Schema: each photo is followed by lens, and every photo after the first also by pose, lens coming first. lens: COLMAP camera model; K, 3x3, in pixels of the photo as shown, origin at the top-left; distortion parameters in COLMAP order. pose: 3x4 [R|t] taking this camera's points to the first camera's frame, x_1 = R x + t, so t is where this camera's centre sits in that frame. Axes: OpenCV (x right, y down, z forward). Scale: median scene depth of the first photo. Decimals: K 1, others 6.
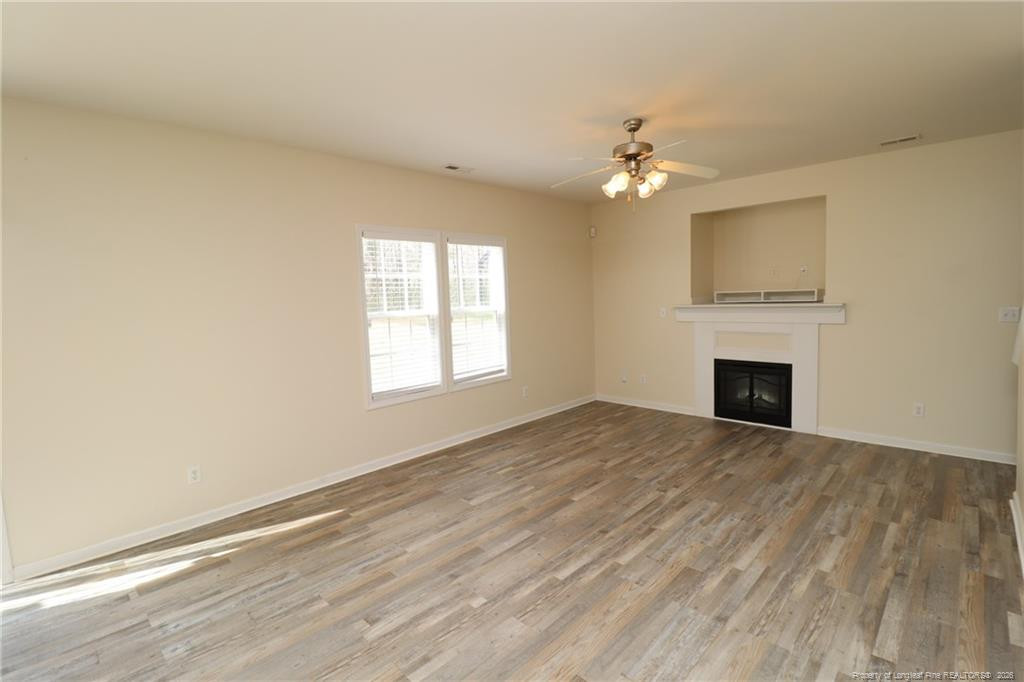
lens RADIAL K [[474.0, 0, 530.4], [0, 474.0, 328.8], [0, 0, 1]] dist [-0.005167, -0.006819]
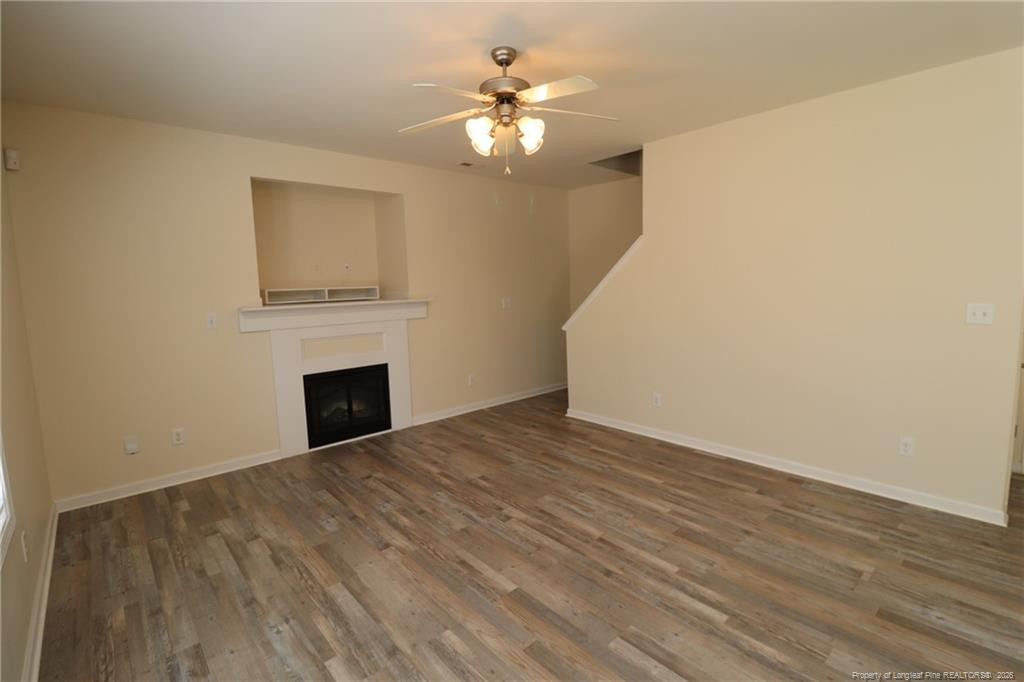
lens RADIAL K [[474.0, 0, 515.2], [0, 474.0, 341.0], [0, 0, 1]] dist [-0.005167, -0.006819]
pose [[0.079360, -0.095057, 0.992303, -0.479288], [0.095591, 0.991581, 0.087343, -0.037889], [-0.992252, 0.087924, 0.087778, 0.813327]]
